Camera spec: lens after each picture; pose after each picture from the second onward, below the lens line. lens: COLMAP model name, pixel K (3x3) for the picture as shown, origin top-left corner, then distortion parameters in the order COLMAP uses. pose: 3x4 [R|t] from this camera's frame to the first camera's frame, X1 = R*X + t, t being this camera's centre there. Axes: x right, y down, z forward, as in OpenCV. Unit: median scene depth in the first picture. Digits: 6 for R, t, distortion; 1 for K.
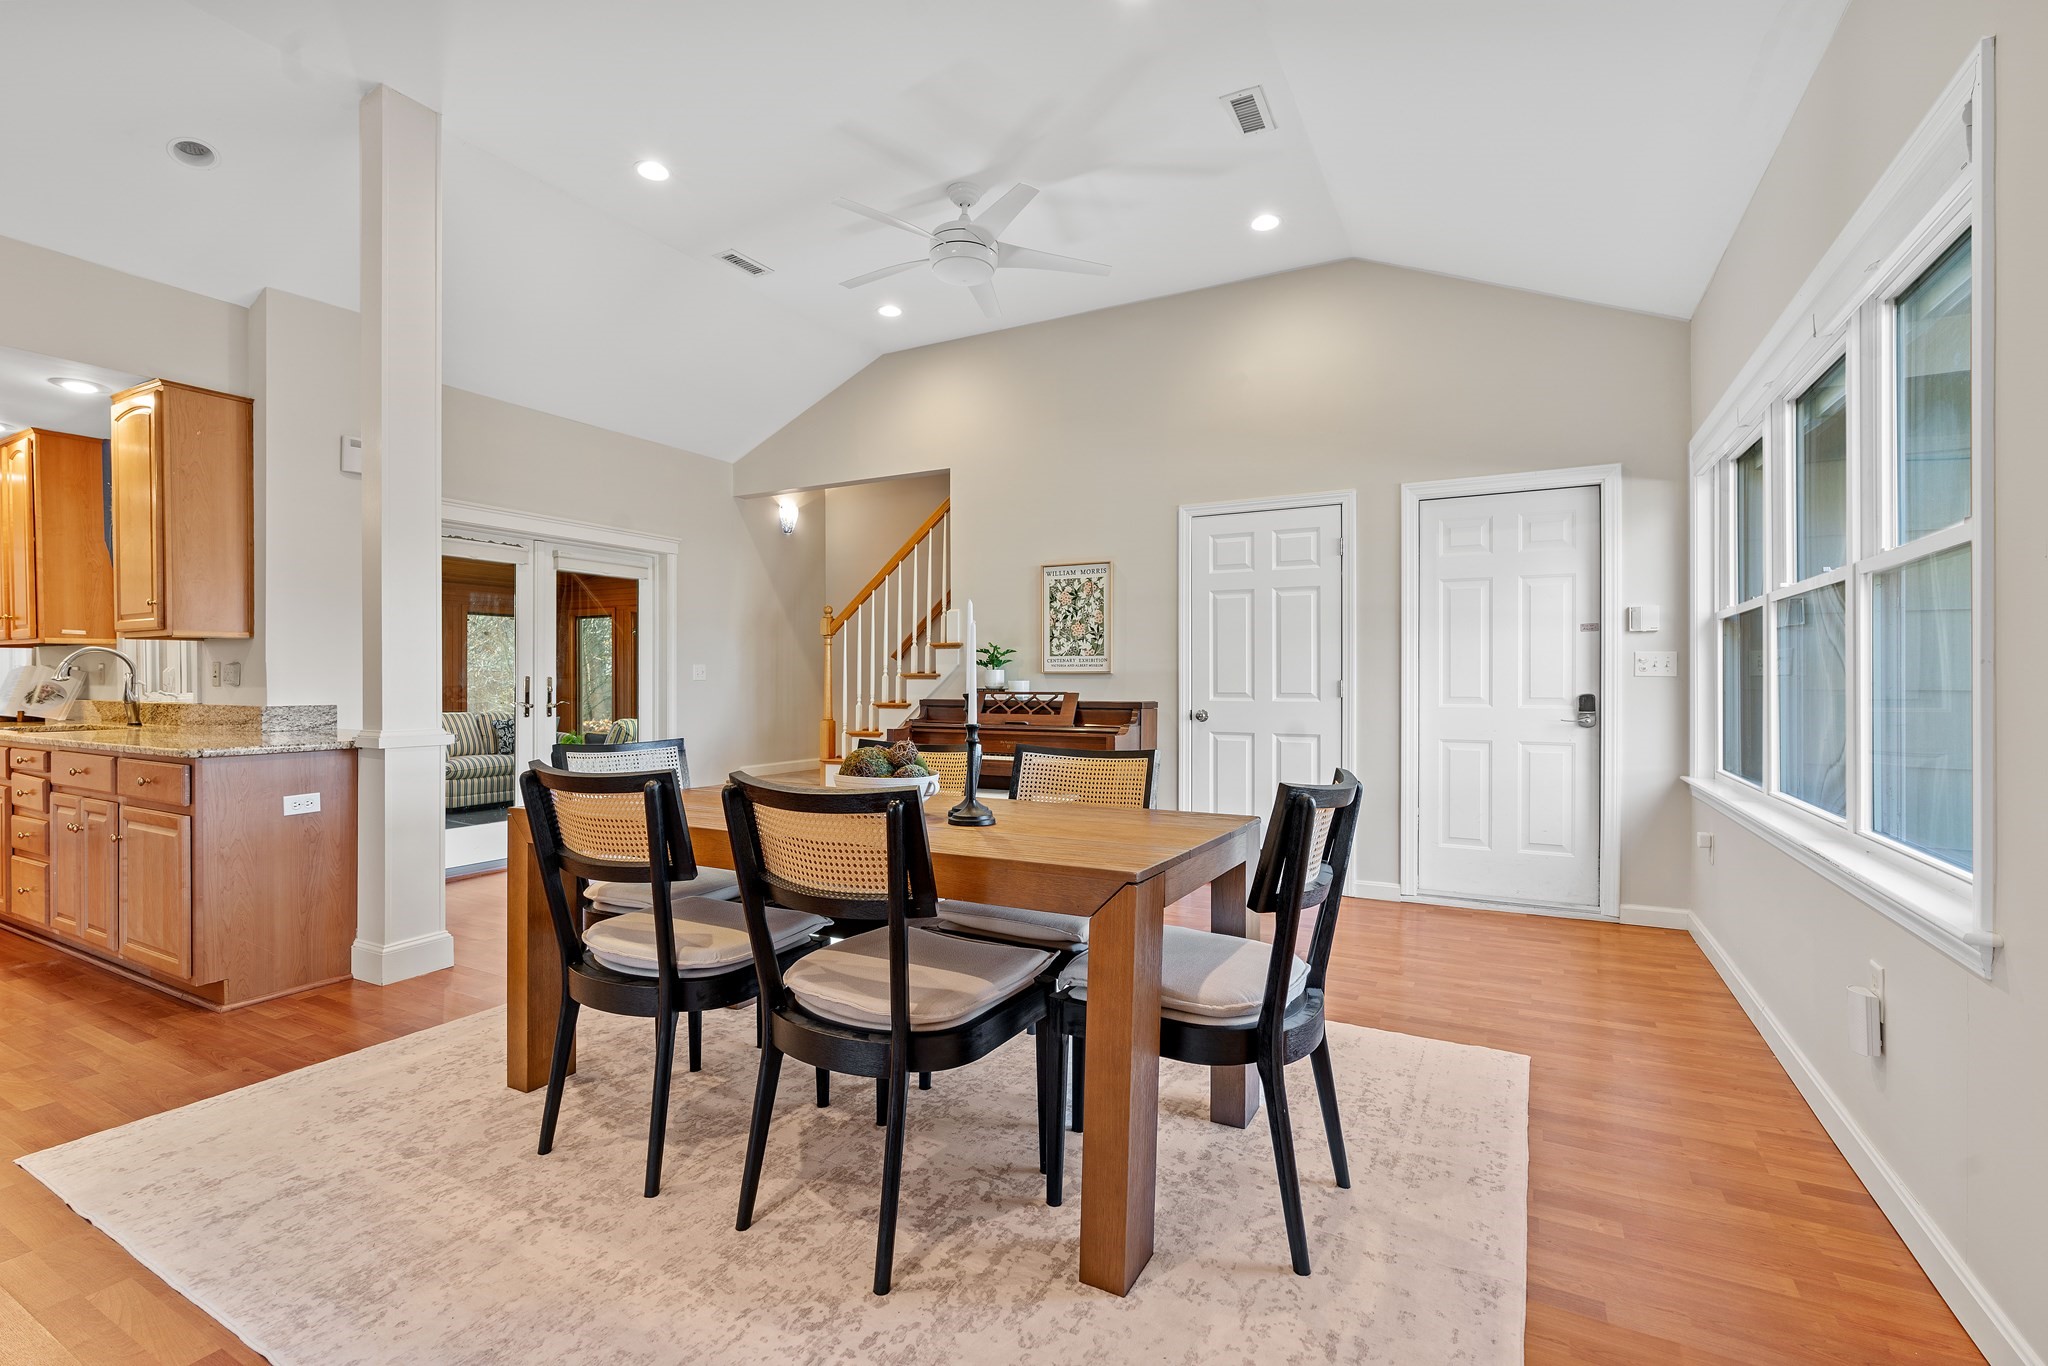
lens RADIAL K [[919.3, 0, 1006.2], [0, 919.3, 681.1], [0, 0, 1]] dist [-0.019659, 0.007690]
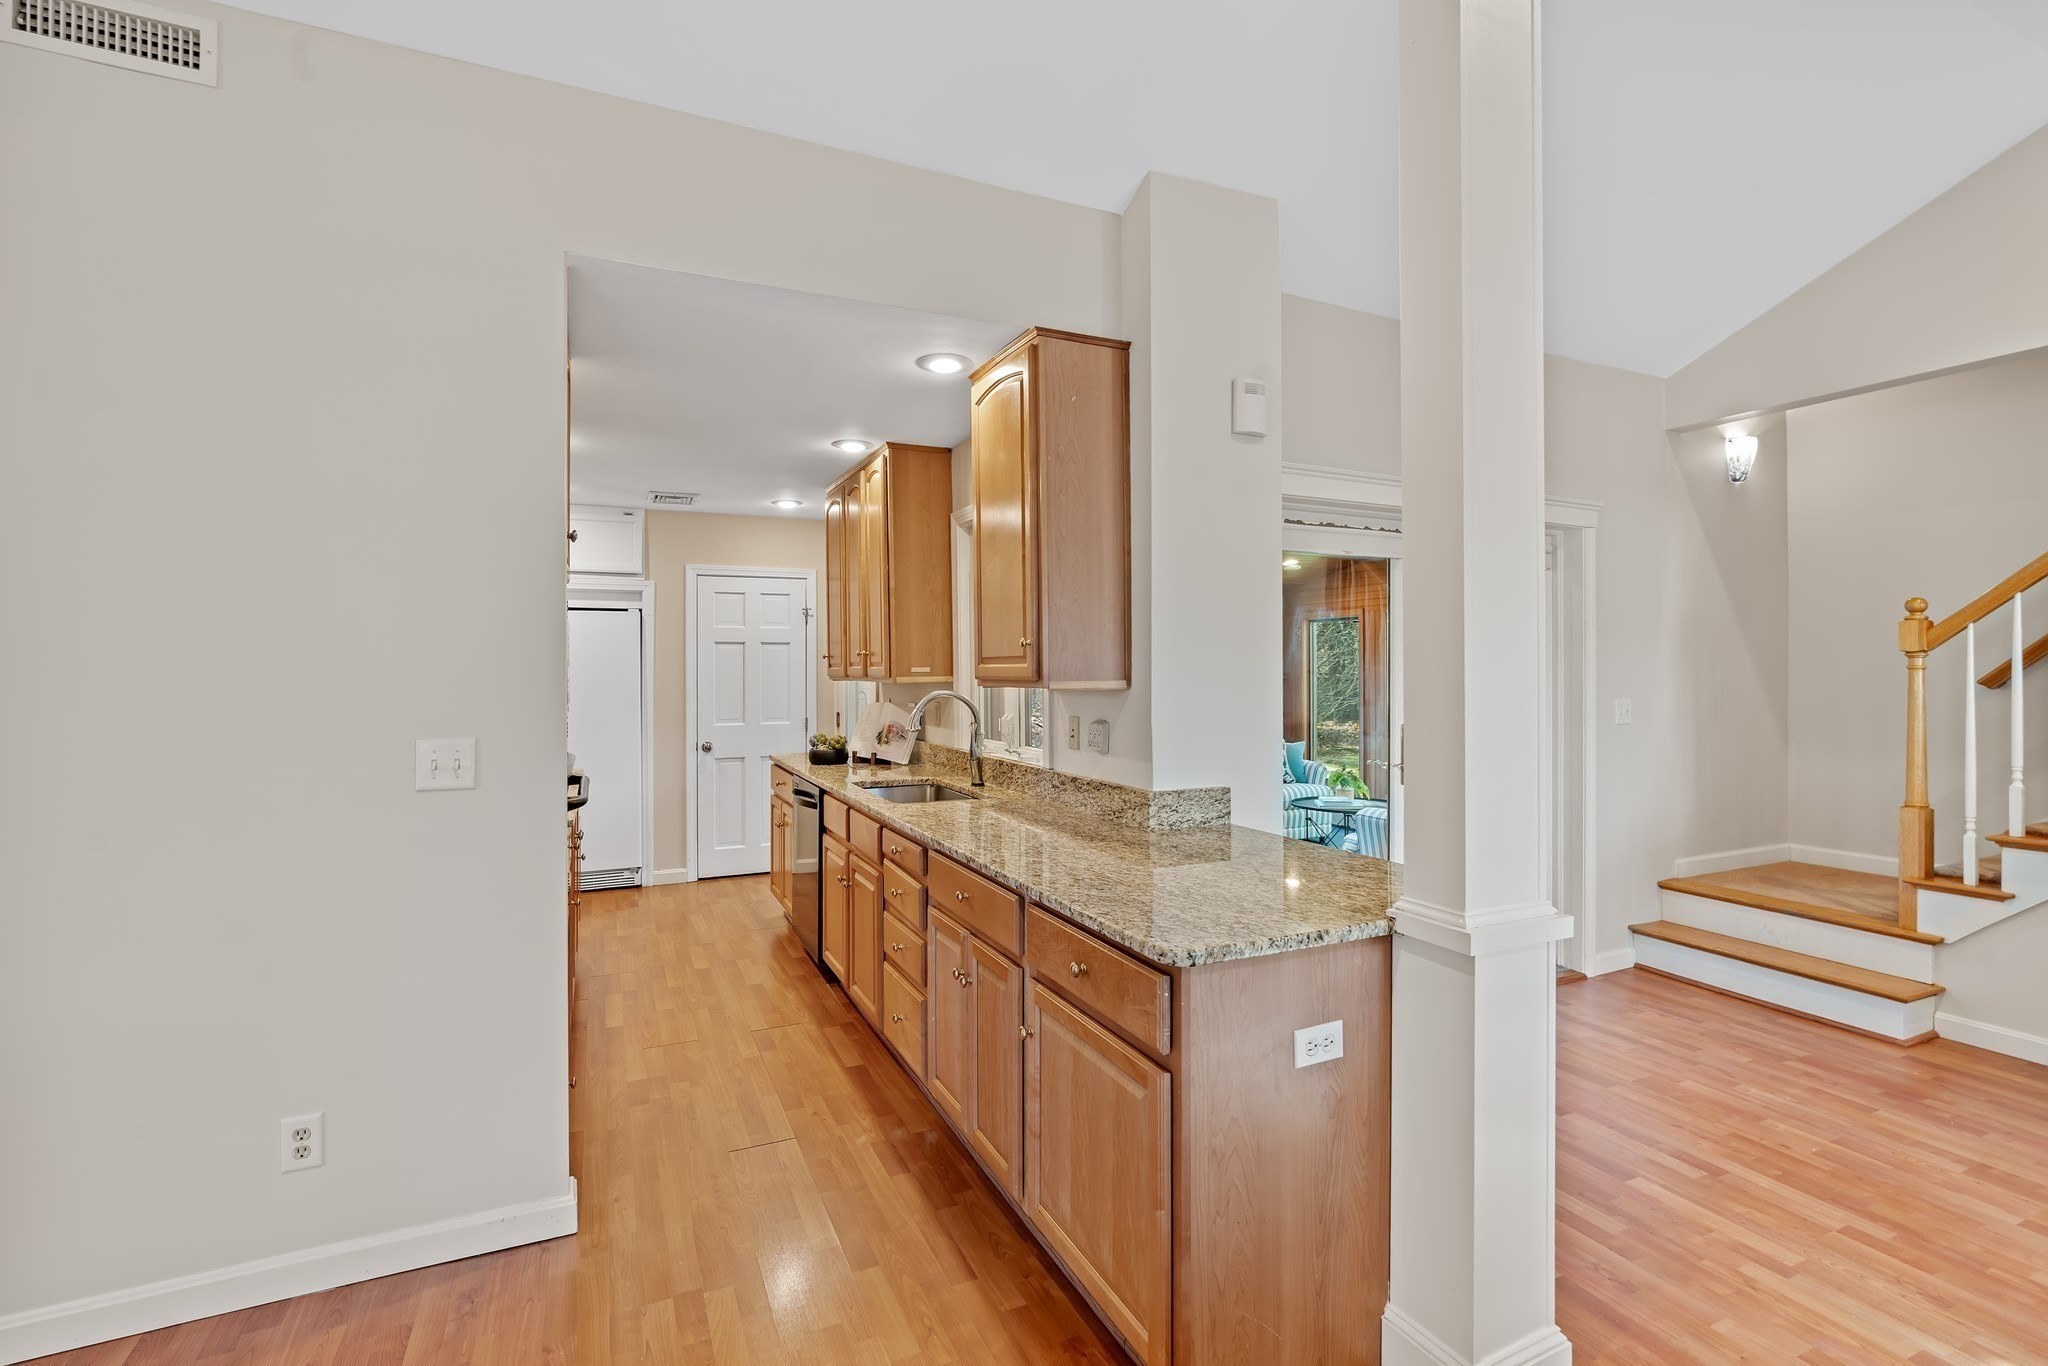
lens RADIAL K [[915.5, 0, 1017.6], [0, 915.5, 672.9], [0, 0, 1]] dist [-0.015510, 0.006796]
pose [[0.806719, 0.000560, -0.590935, -0.430888], [-0.000361, 1.000000, 0.000456, -0.052128], [0.590935, -0.000155, 0.806719, 0.344816]]
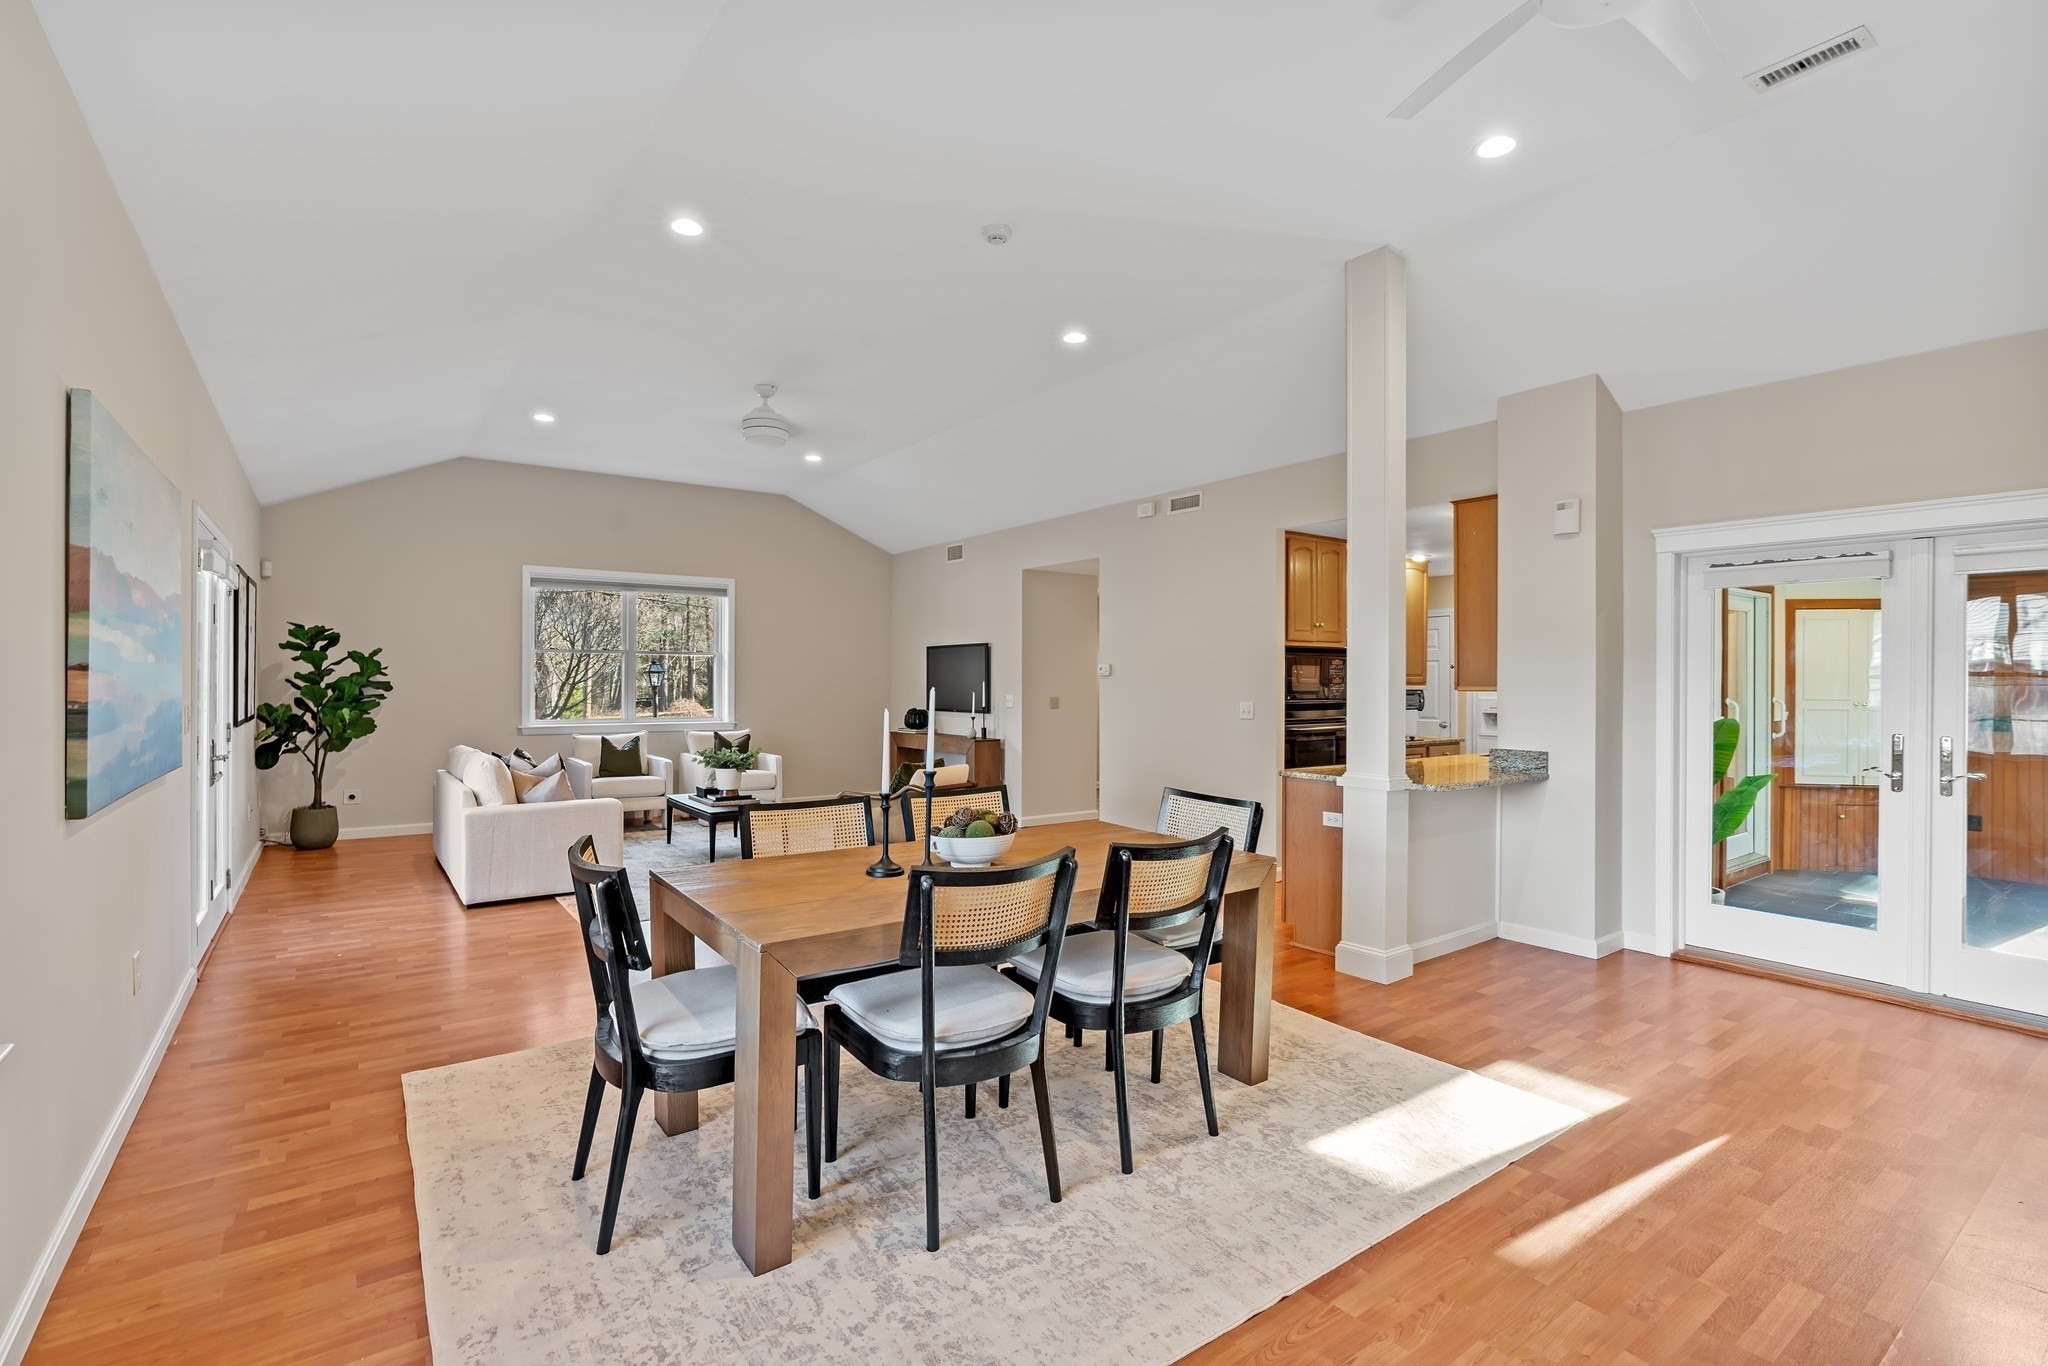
lens RADIAL K [[946.0, 0, 1013.1], [0, 946.0, 677.2], [0, 0, 1]] dist [-0.015917, 0.007211]
pose [[-0.424118, -0.003753, -0.905599, 0.505809], [-0.007205, 0.999974, -0.000770, -0.052422], [0.905578, 0.006199, -0.424134, 0.824189]]
